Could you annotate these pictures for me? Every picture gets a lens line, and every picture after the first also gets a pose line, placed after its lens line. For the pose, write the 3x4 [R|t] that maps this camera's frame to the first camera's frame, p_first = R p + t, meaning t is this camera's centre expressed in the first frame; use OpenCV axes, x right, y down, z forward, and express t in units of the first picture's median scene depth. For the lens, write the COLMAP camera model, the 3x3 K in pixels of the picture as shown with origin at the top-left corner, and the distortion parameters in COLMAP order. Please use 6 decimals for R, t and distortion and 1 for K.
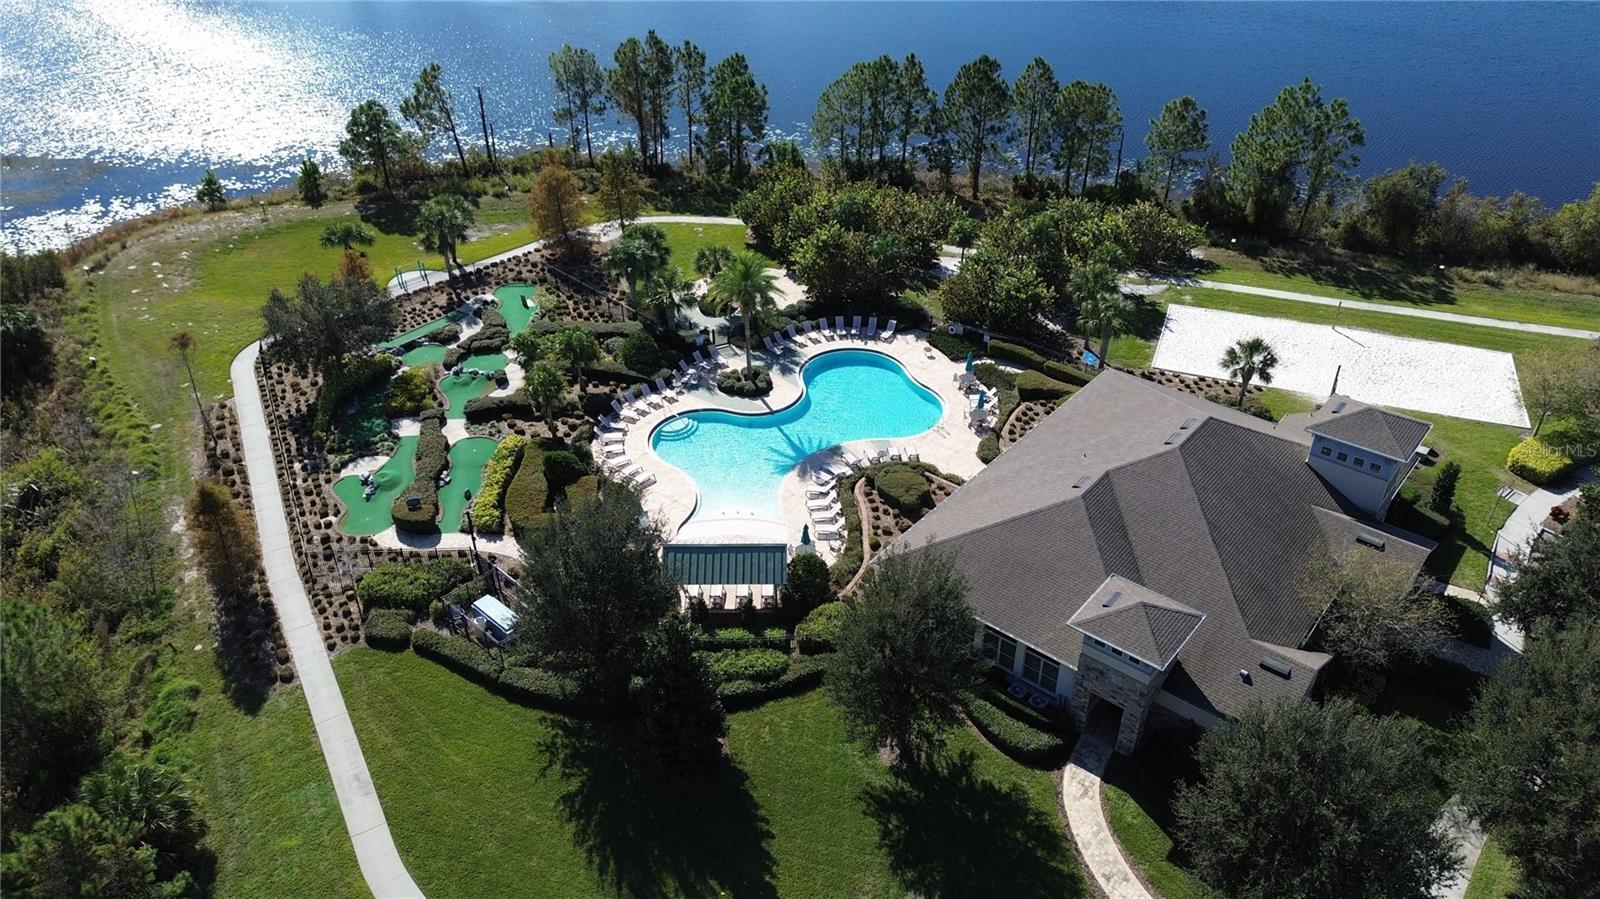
lens RADIAL K [[1134.8, 0, 800.0], [0, 1134.8, 449.5], [0, 0, 1]] dist [0.077391, -0.080305]
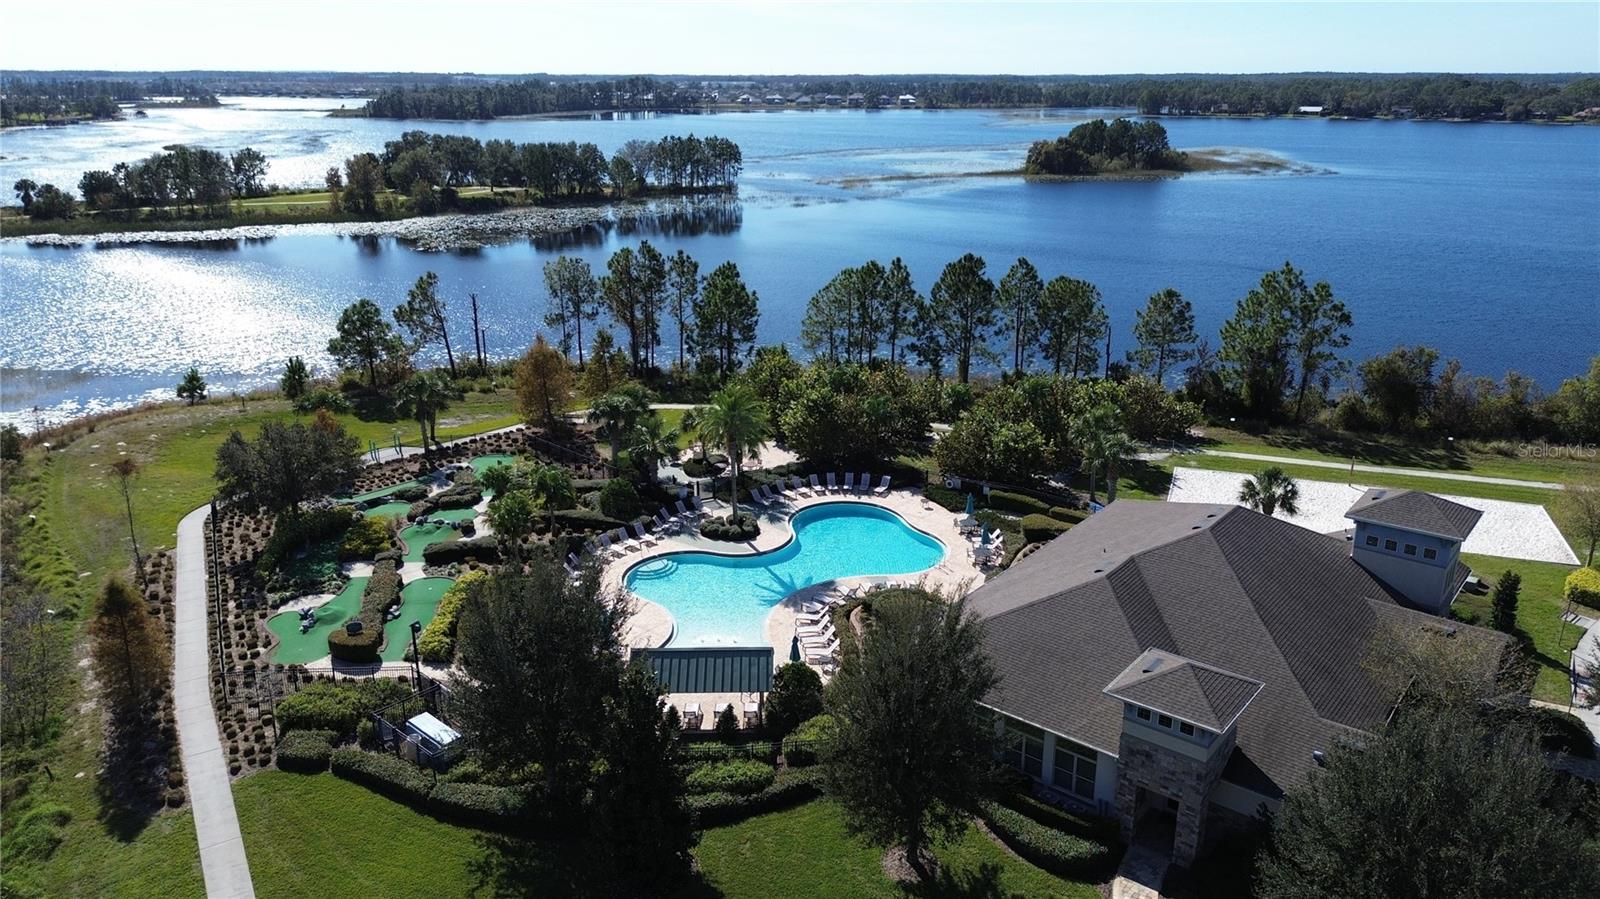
lens RADIAL K [[1134.8, 0, 800.0], [0, 1134.8, 449.5], [0, 0, 1]] dist [0.077391, -0.080305]
pose [[0.999968, -0.004134, 0.006808, 0.002850], [0.005772, 0.965101, -0.261814, 0.125357], [-0.005488, 0.261845, 0.965094, 0.085064]]
